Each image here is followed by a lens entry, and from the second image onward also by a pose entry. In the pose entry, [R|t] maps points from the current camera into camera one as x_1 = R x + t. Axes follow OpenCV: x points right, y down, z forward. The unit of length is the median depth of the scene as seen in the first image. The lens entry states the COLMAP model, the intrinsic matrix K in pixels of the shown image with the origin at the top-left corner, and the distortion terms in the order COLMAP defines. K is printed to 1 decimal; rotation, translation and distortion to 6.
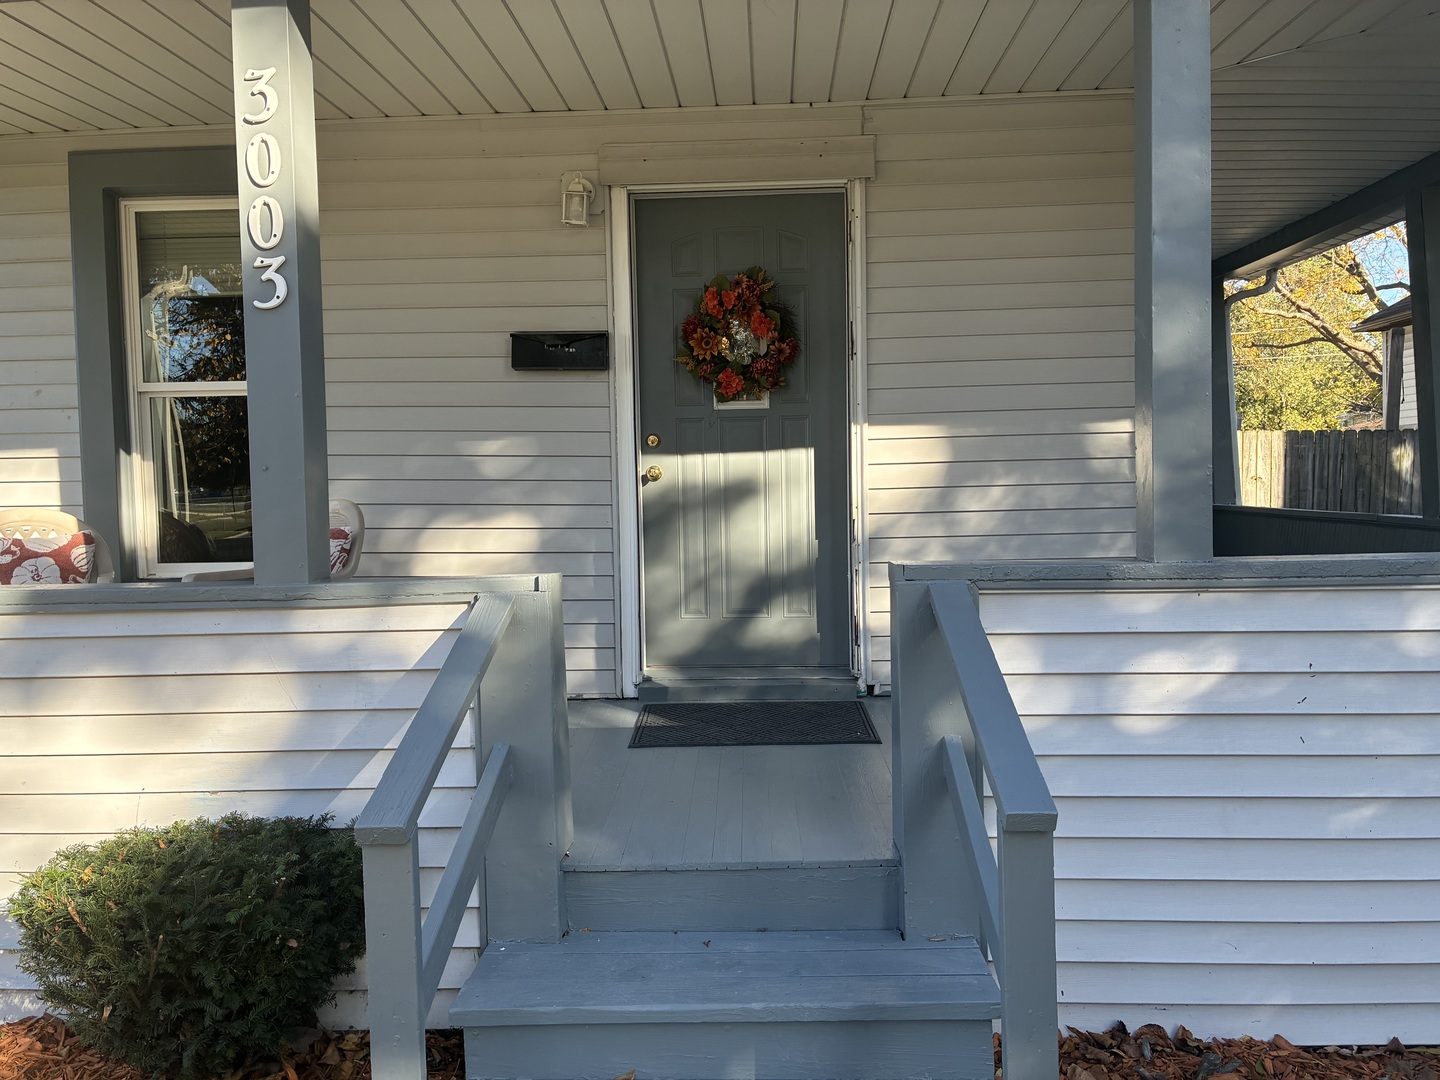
lens RADIAL K [[1091.9, 0, 738.2], [0, 1091.9, 518.2], [0, 0, 1]] dist [0.070232, -0.089190]
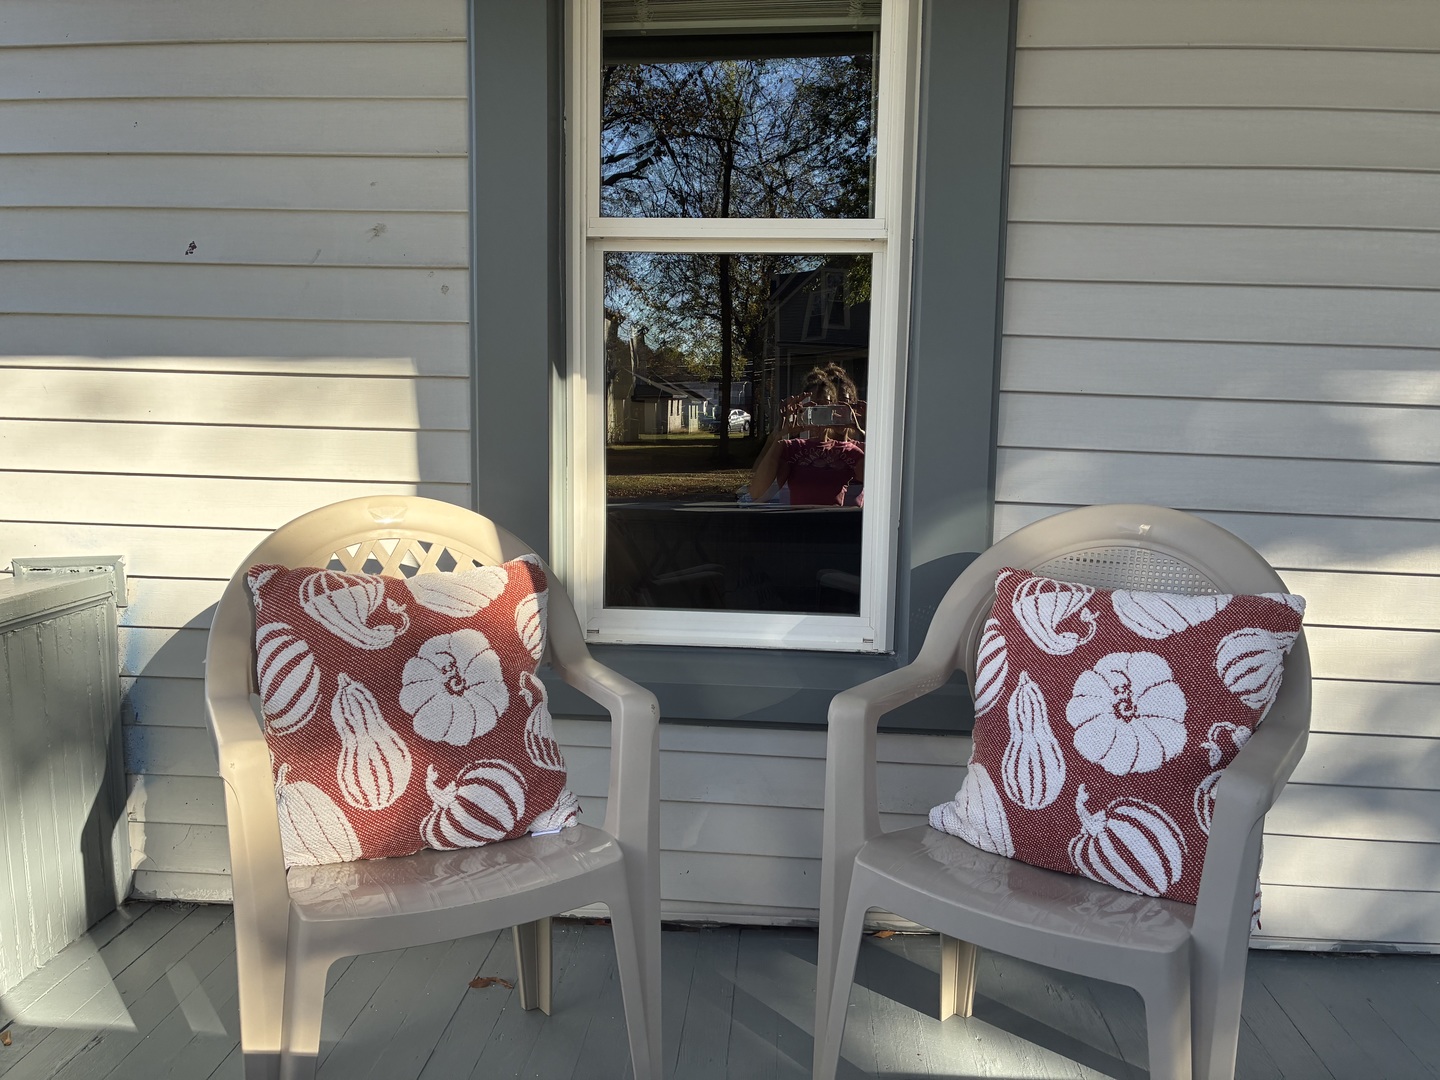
lens RADIAL K [[1091.9, 0, 738.2], [0, 1091.9, 518.2], [0, 0, 1]] dist [0.070232, -0.089190]
pose [[0.998651, 0.039732, -0.033443, -0.472379], [-0.037716, 0.997552, 0.058890, -0.029180], [0.035701, -0.057549, 0.997704, 0.558713]]
